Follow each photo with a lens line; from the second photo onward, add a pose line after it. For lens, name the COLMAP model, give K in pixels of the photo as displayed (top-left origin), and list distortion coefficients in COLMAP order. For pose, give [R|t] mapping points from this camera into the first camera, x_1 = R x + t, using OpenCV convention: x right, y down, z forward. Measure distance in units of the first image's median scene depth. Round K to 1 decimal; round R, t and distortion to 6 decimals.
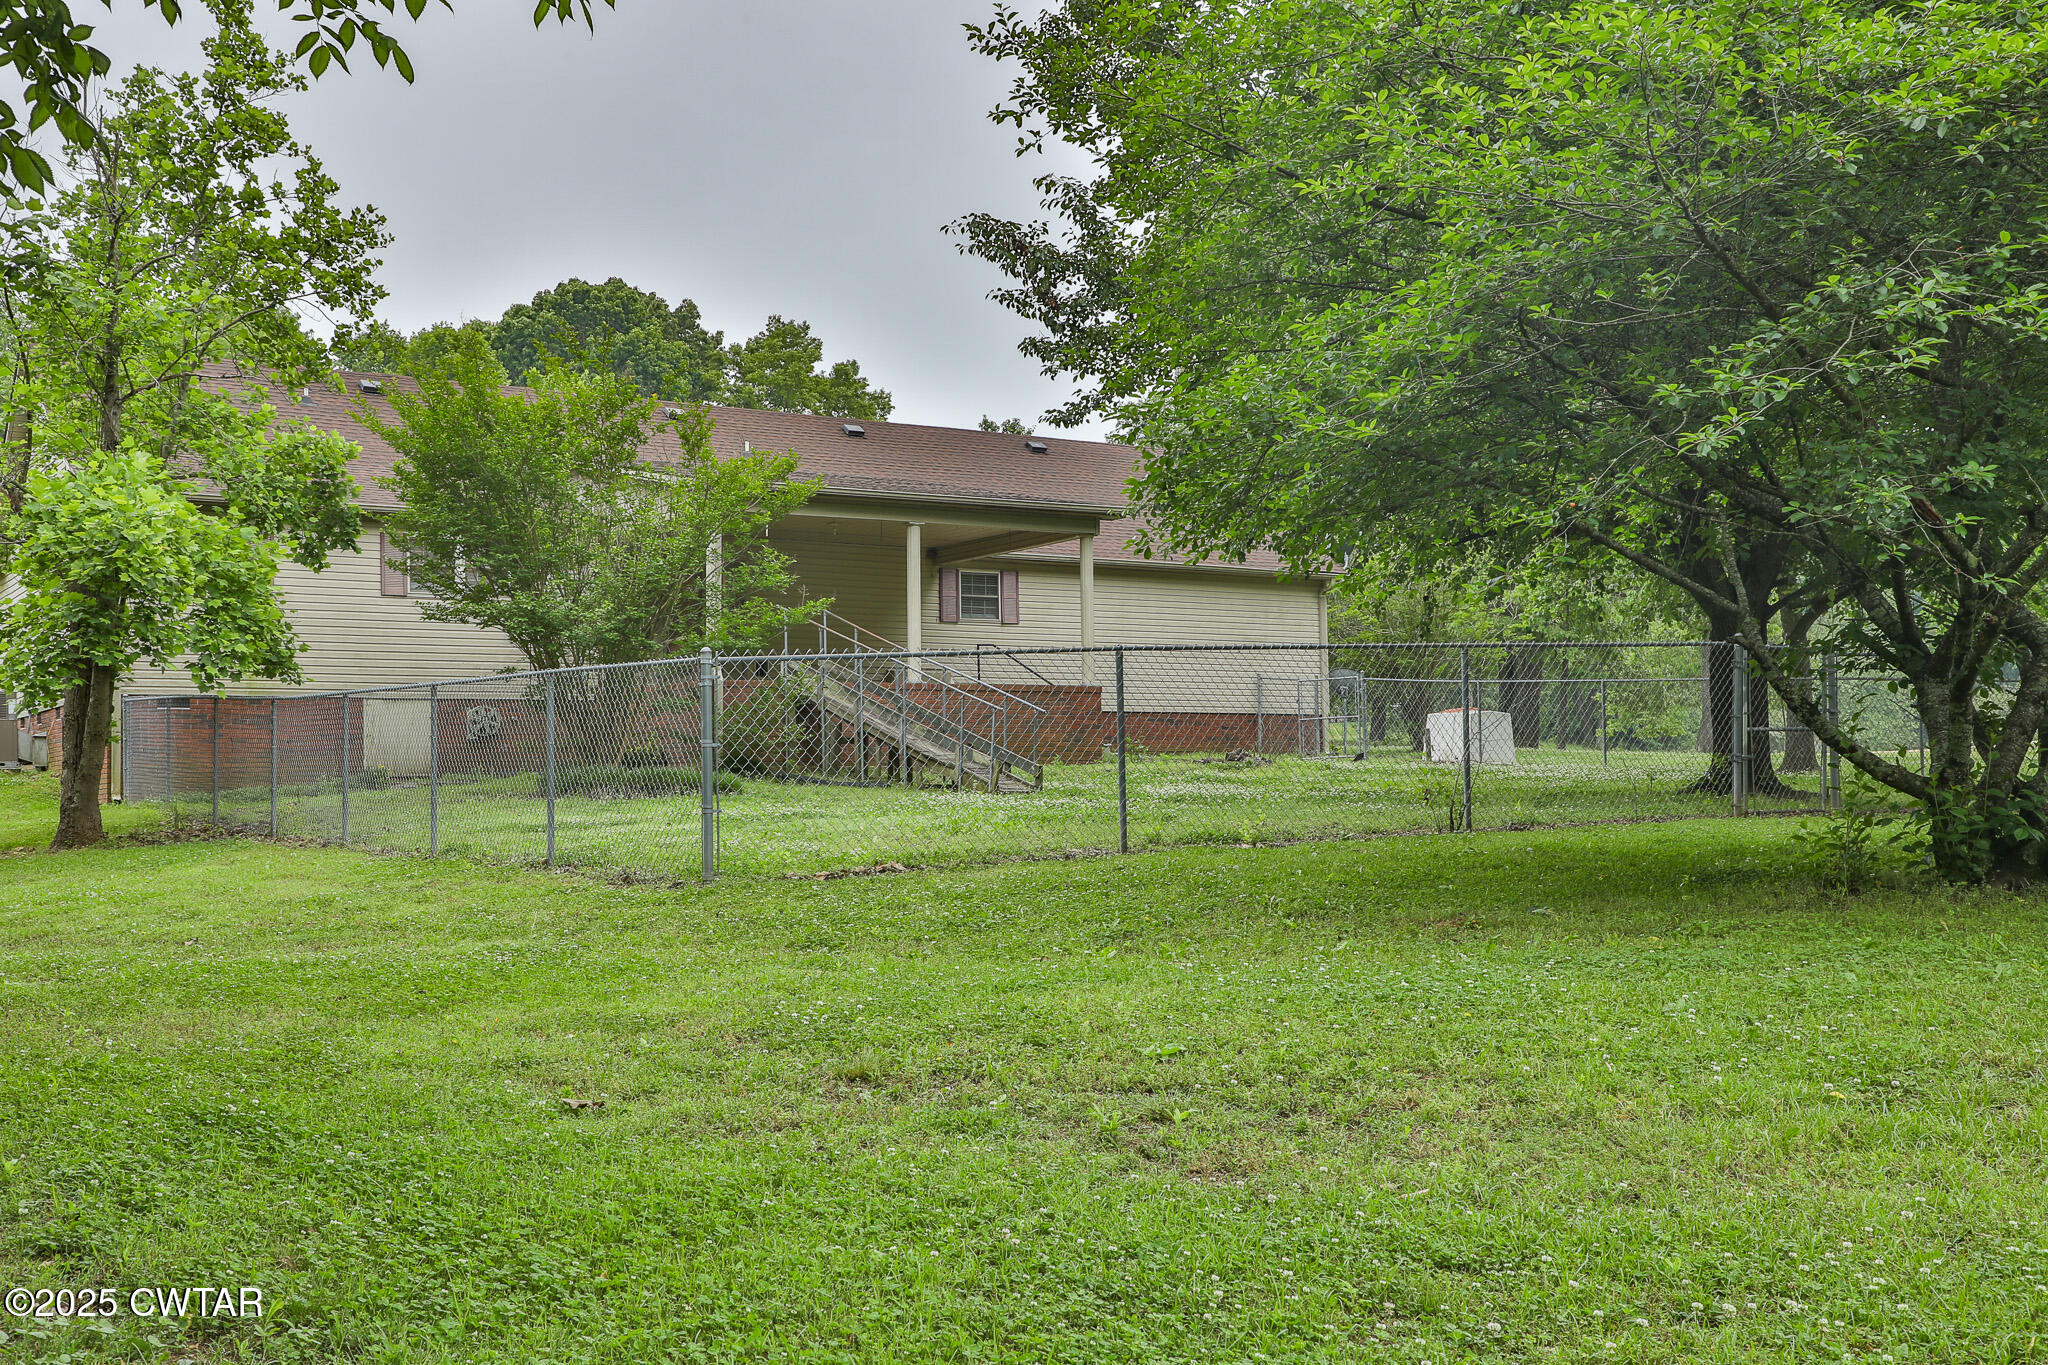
lens RADIAL K [[2082.0, 0, 1025.9], [0, 2082.0, 679.6], [0, 0, 1]] dist [0.057693, 0.000000]
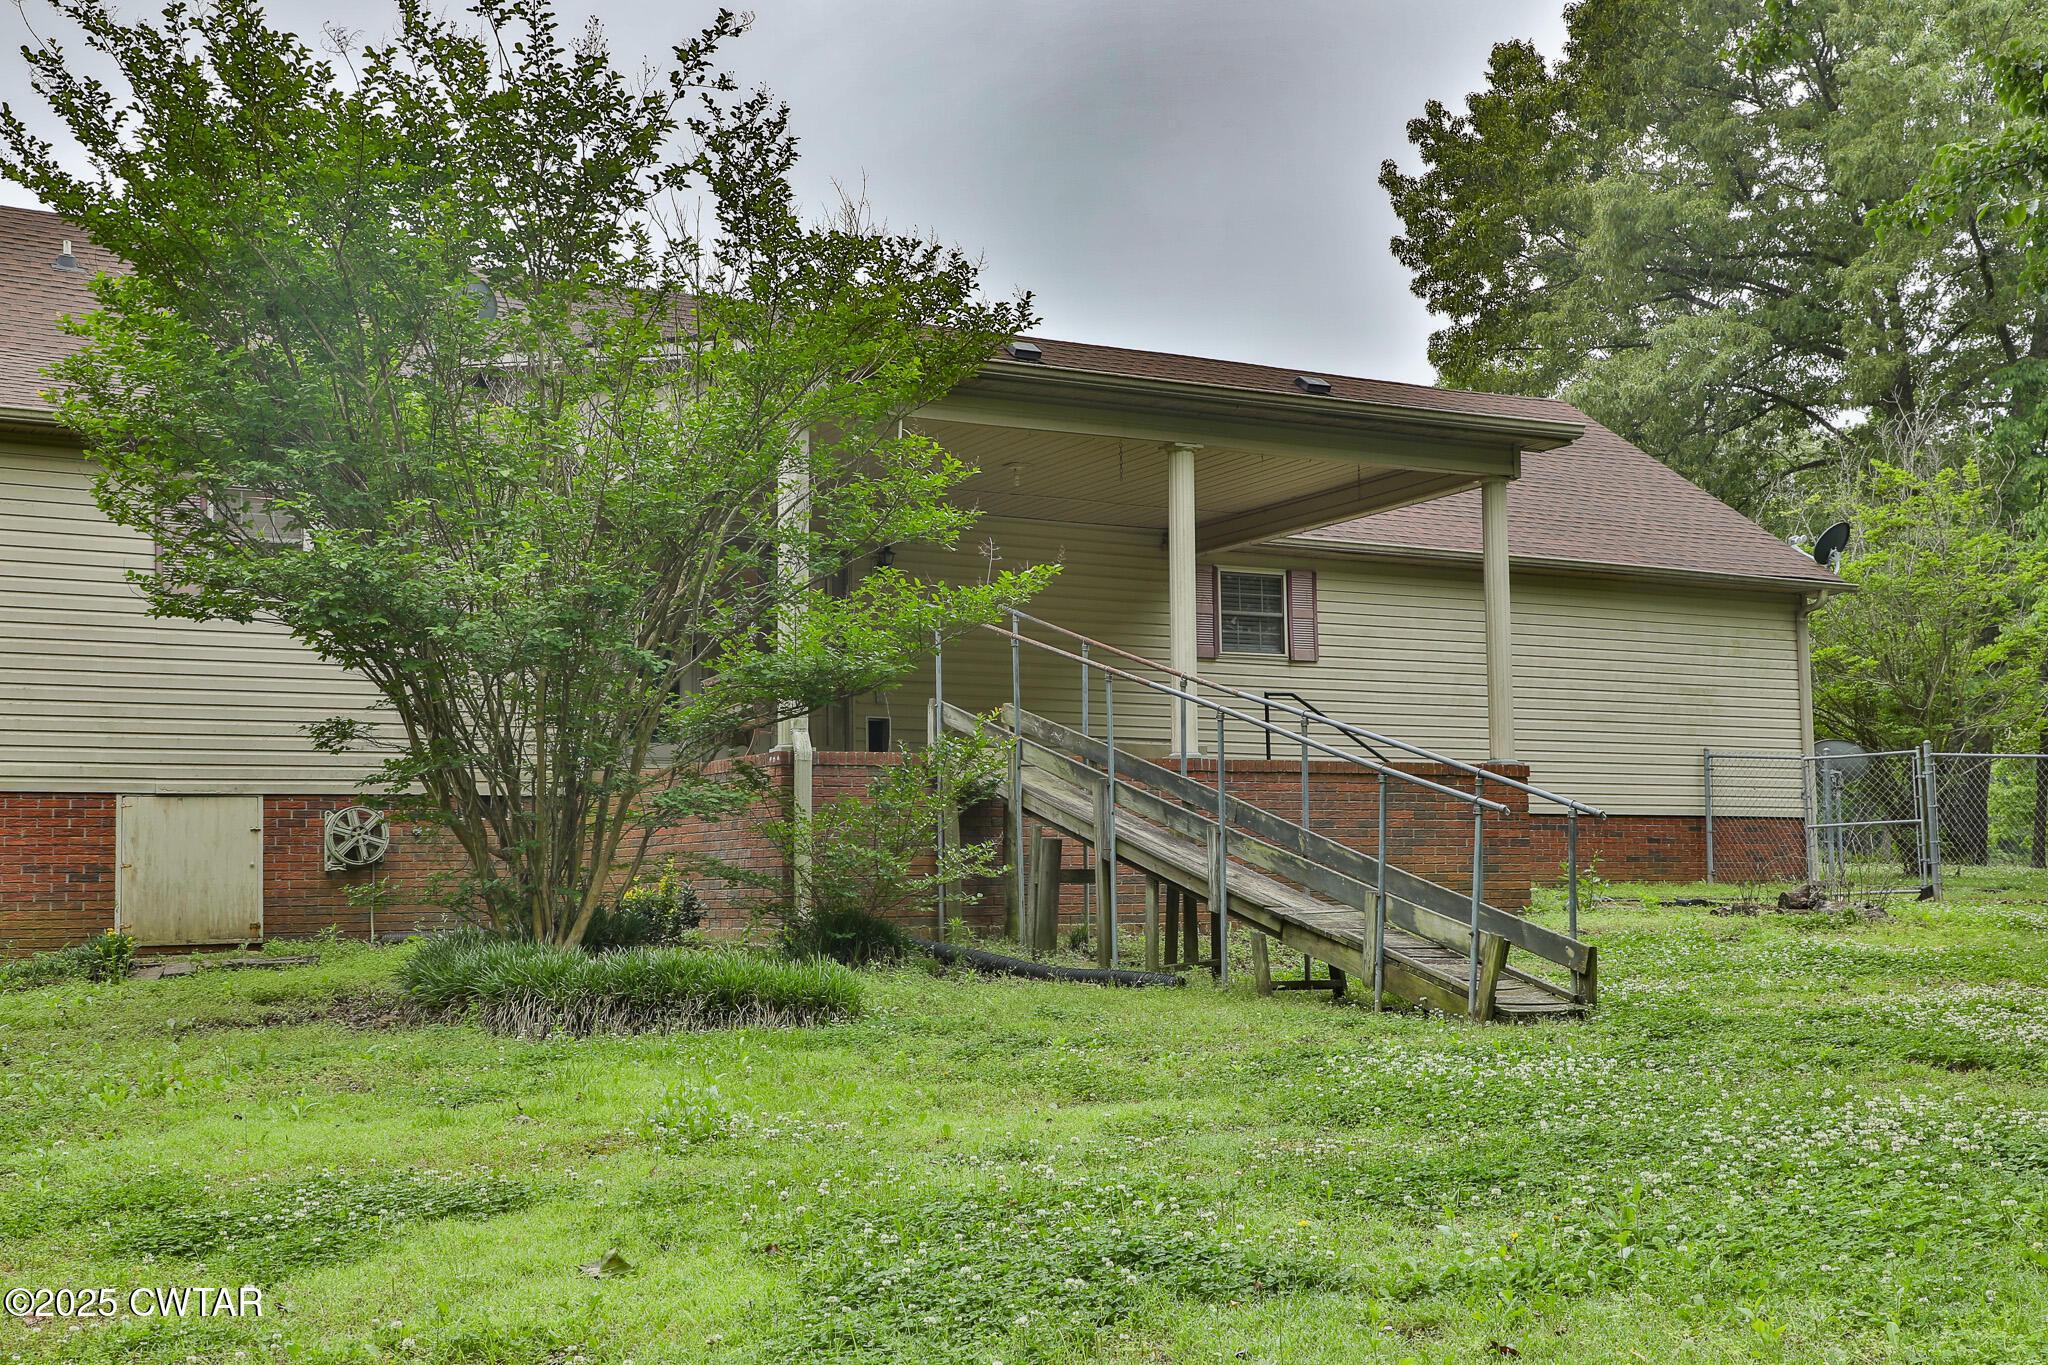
lens RADIAL K [[2082.0, 0, 1020.5], [0, 2082.0, 685.9], [0, 0, 1]] dist [0.057693, 0.000000]
pose [[0.998982, -0.007142, -0.044542, -0.075639], [0.005116, 0.998954, -0.045450, 0.007360], [0.044820, 0.045176, 0.997973, 0.518505]]
